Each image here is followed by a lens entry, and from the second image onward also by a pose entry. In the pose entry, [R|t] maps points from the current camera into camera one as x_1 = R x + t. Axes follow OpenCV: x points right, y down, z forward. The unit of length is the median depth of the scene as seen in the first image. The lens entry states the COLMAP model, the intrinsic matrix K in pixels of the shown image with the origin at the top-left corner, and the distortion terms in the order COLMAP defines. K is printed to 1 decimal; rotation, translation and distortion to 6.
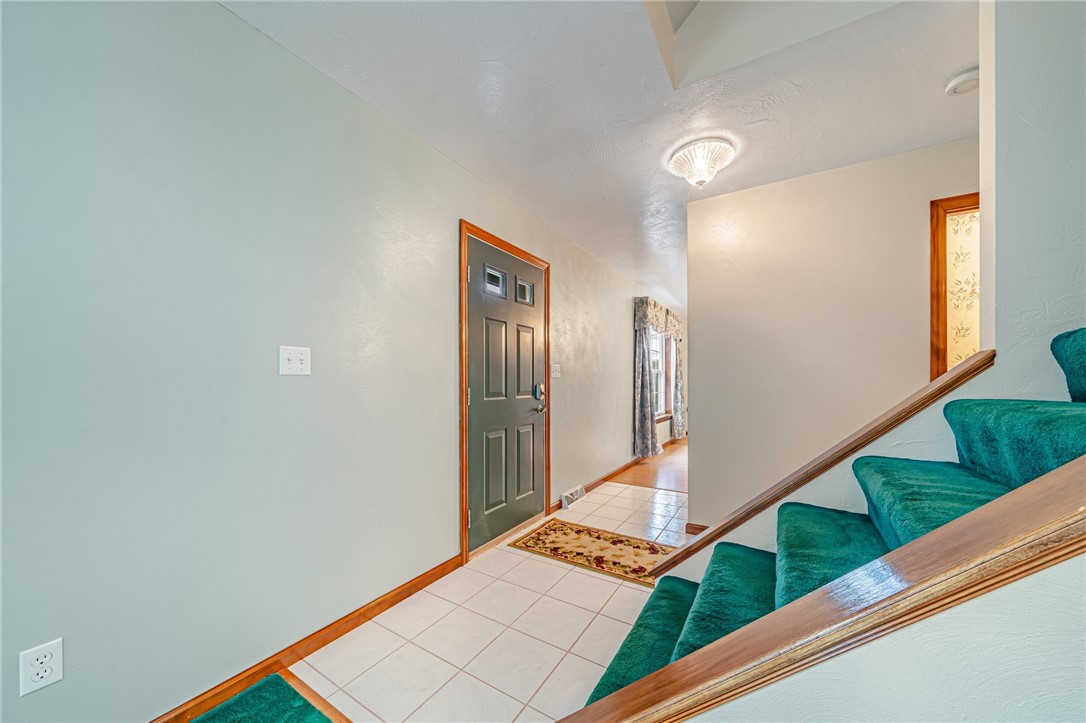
lens RADIAL K [[380.6, 0, 536.4], [0, 380.6, 387.7], [0, 0, 1]] dist [-0.001361, -0.000336]
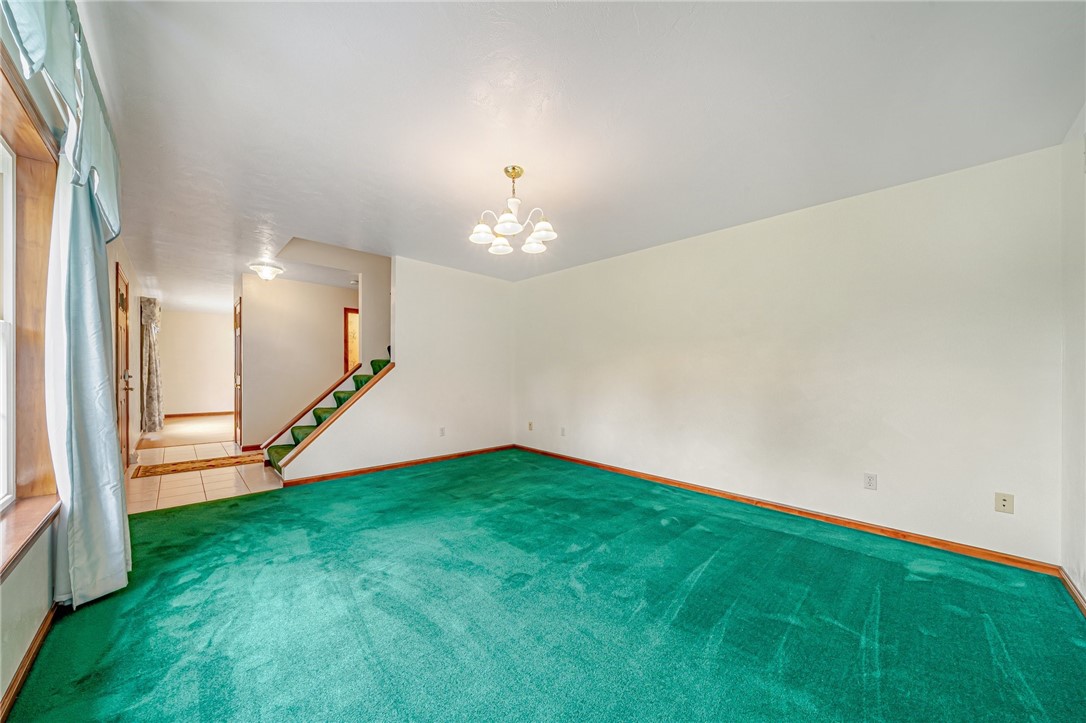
lens RADIAL K [[380.6, 0, 541.1], [0, 380.6, 366.8], [0, 0, 1]] dist [-0.001361, -0.000336]
pose [[0.232231, 0.012660, 0.972578, -0.942695], [0.007856, 0.999858, -0.014891, 0.008509], [-0.972629, 0.011099, 0.232098, -0.742466]]
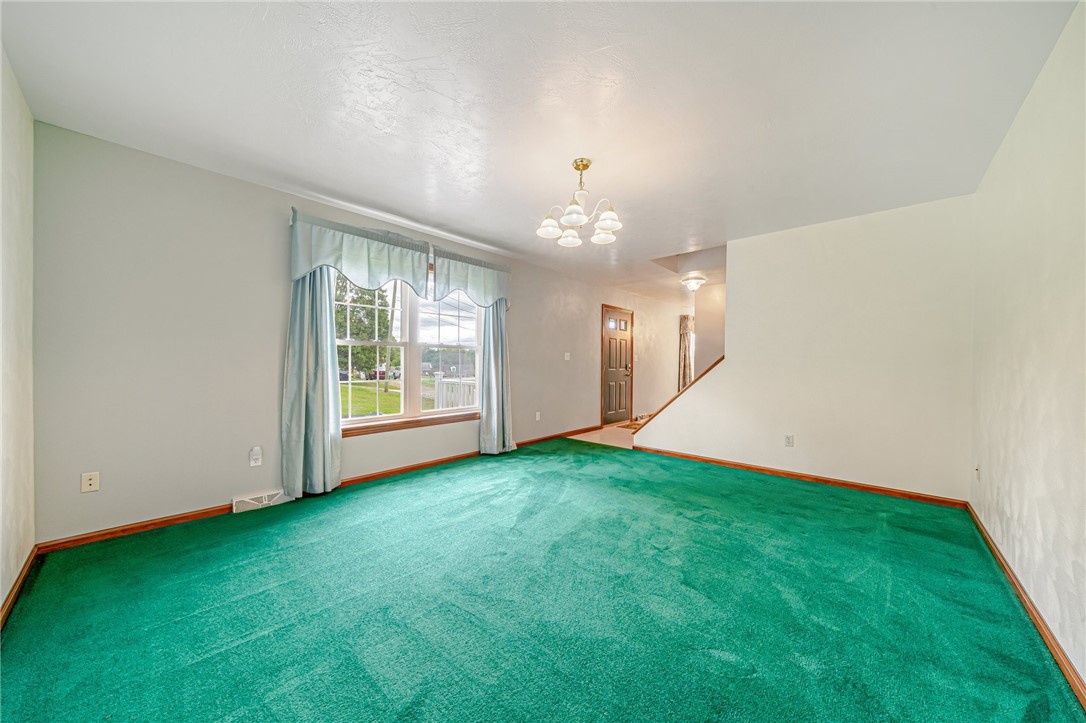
lens RADIAL K [[380.6, 0, 540.3], [0, 380.6, 366.9], [0, 0, 1]] dist [-0.001361, -0.000336]
pose [[0.986566, 0.014013, -0.162764, -0.138831], [-0.014906, 0.999880, -0.004265, 0.025009], [0.162685, 0.006634, 0.986656, -1.307781]]
